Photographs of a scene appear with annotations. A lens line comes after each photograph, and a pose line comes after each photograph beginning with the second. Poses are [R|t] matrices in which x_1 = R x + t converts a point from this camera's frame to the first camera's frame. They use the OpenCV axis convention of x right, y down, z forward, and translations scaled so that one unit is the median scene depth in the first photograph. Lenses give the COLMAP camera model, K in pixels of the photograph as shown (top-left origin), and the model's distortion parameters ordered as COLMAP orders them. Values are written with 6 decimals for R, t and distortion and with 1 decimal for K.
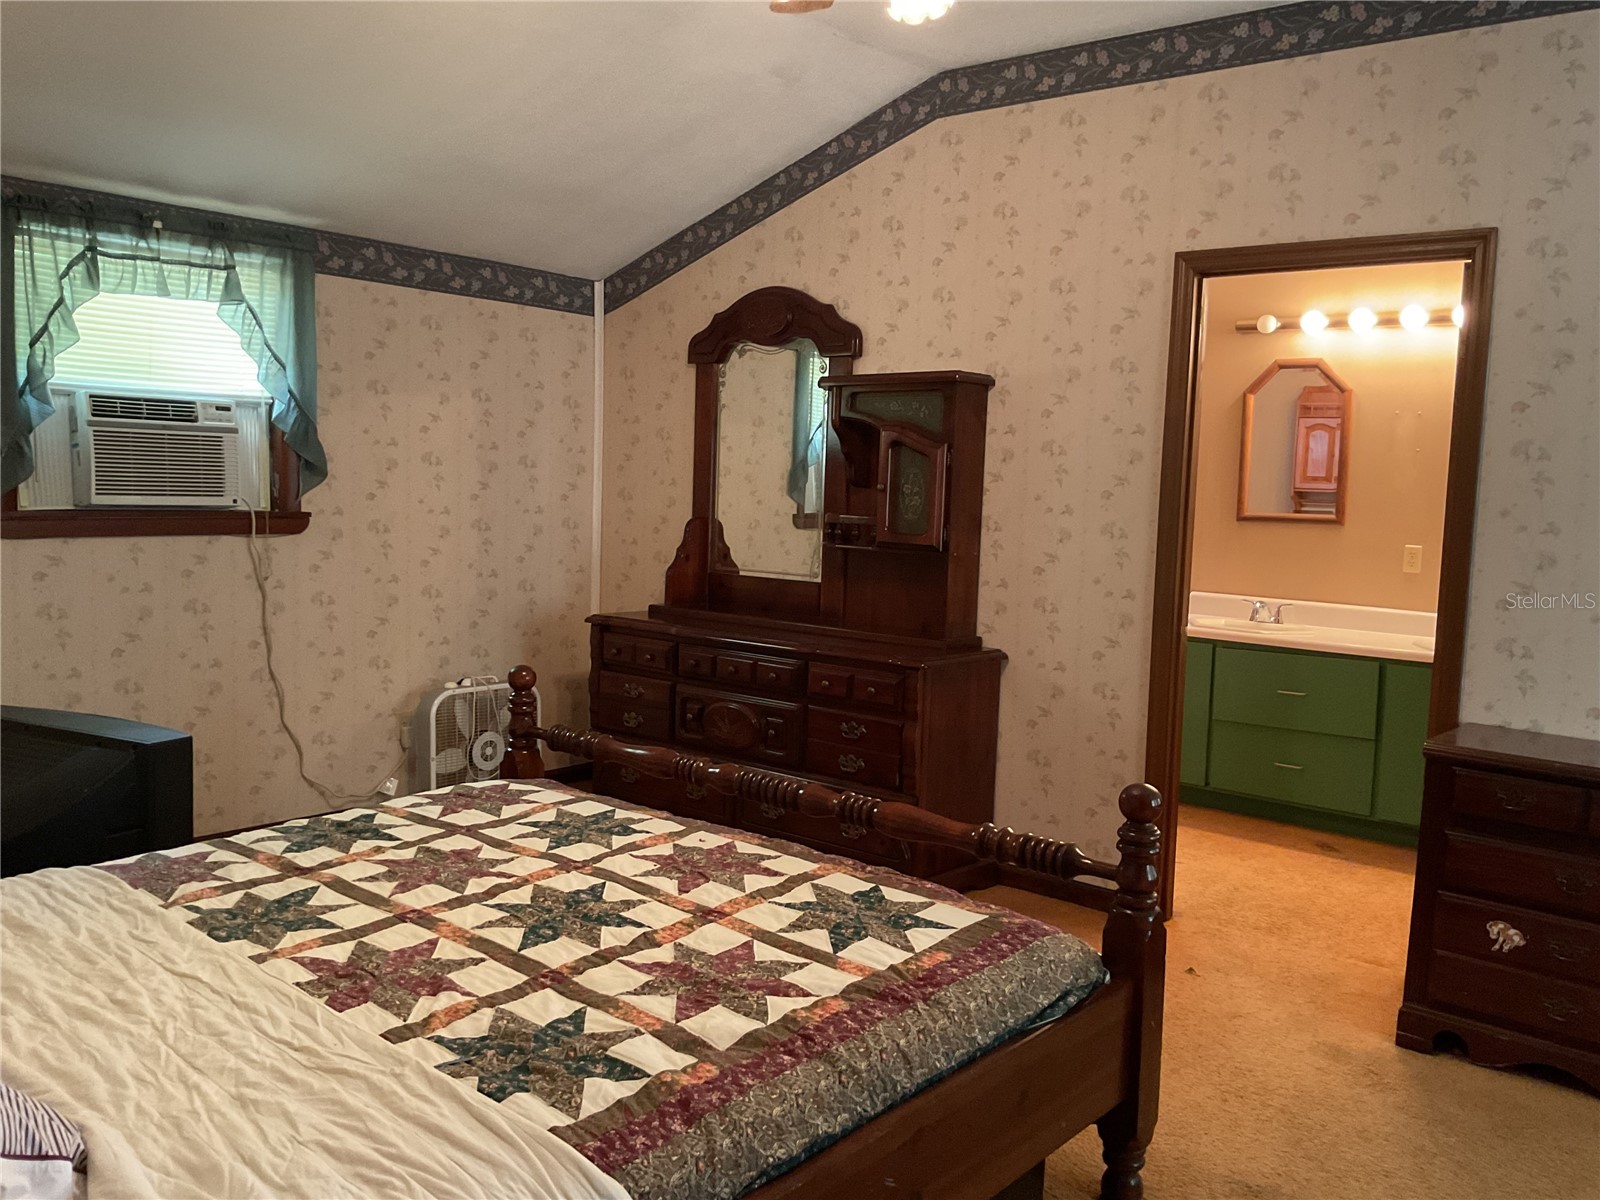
lens RADIAL K [[1343.2, 0, 787.5], [0, 1343.2, 604.8], [0, 0, 1]] dist [0.120471, -0.223348]
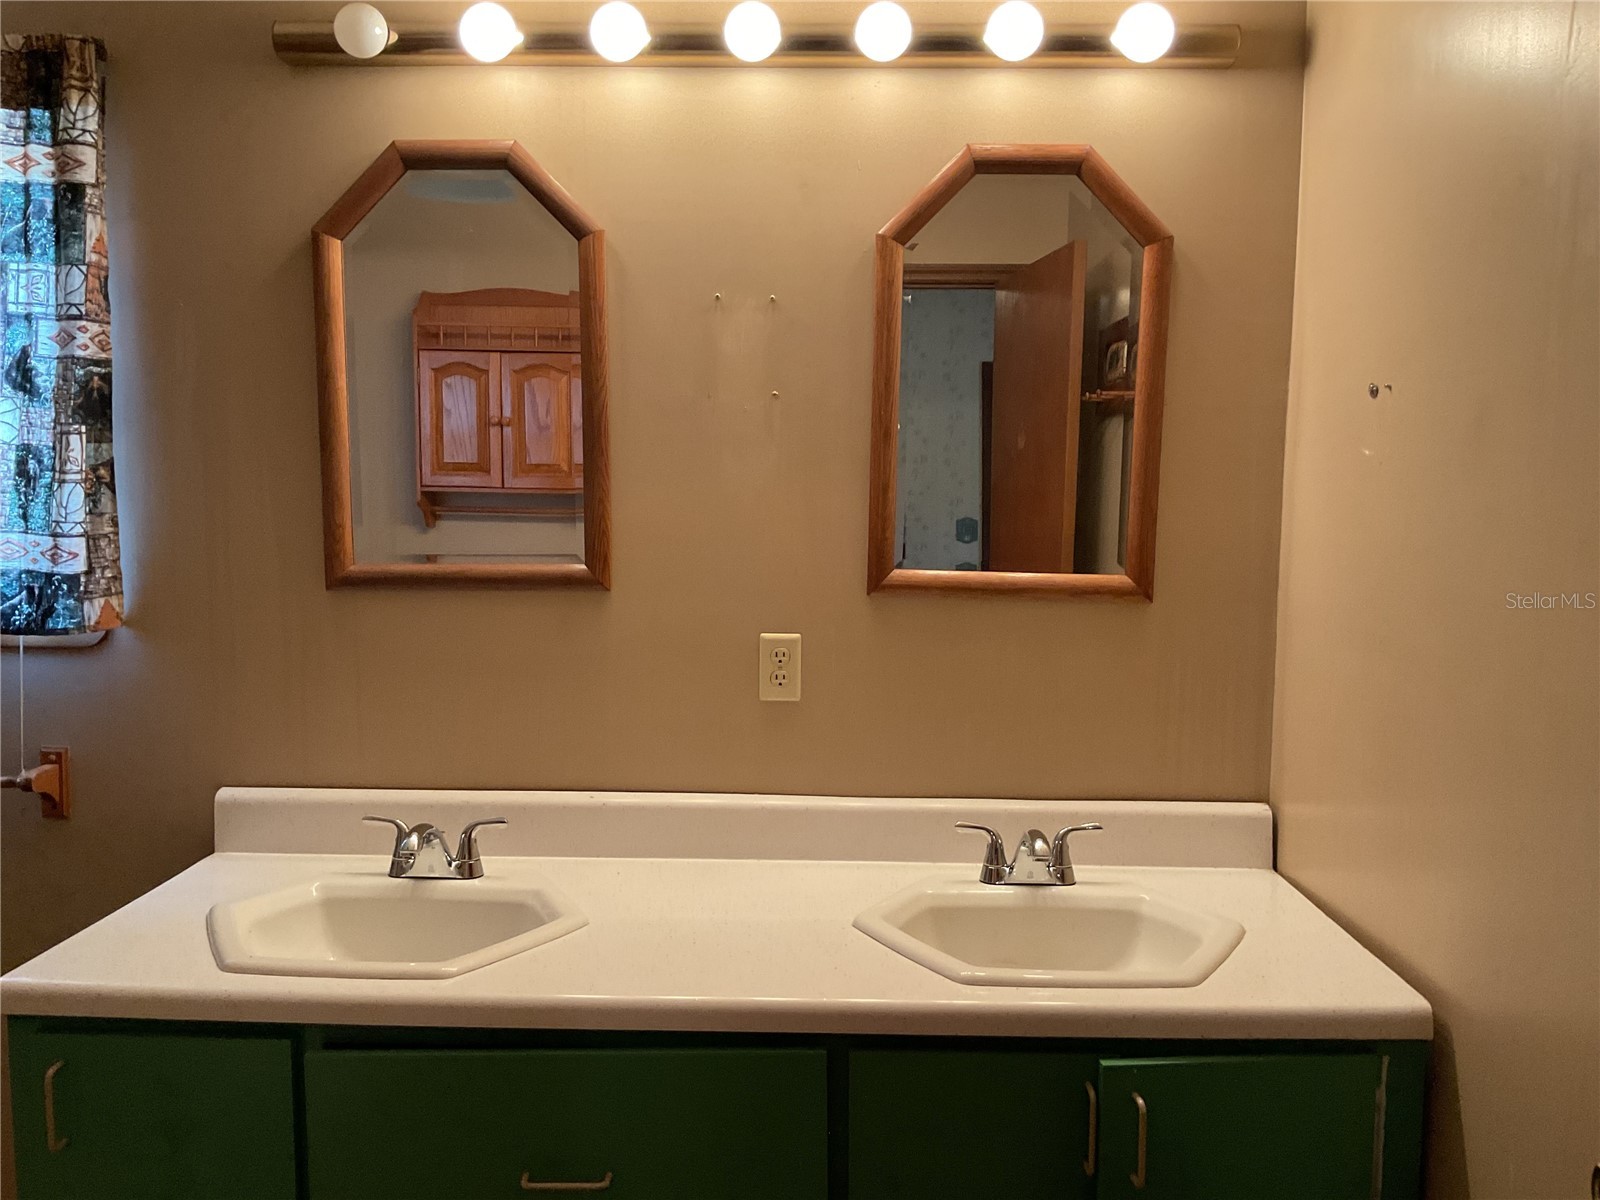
lens RADIAL K [[1381.3, 0, 800.0], [0, 1381.3, 600.0], [0, 0, 1]] dist [-0.000405, -0.002761]
pose [[0.788936, -0.083474, 0.608779, 0.209864], [0.080881, 0.996217, 0.031782, -0.061655], [-0.609129, 0.024165, 0.792703, 0.642923]]
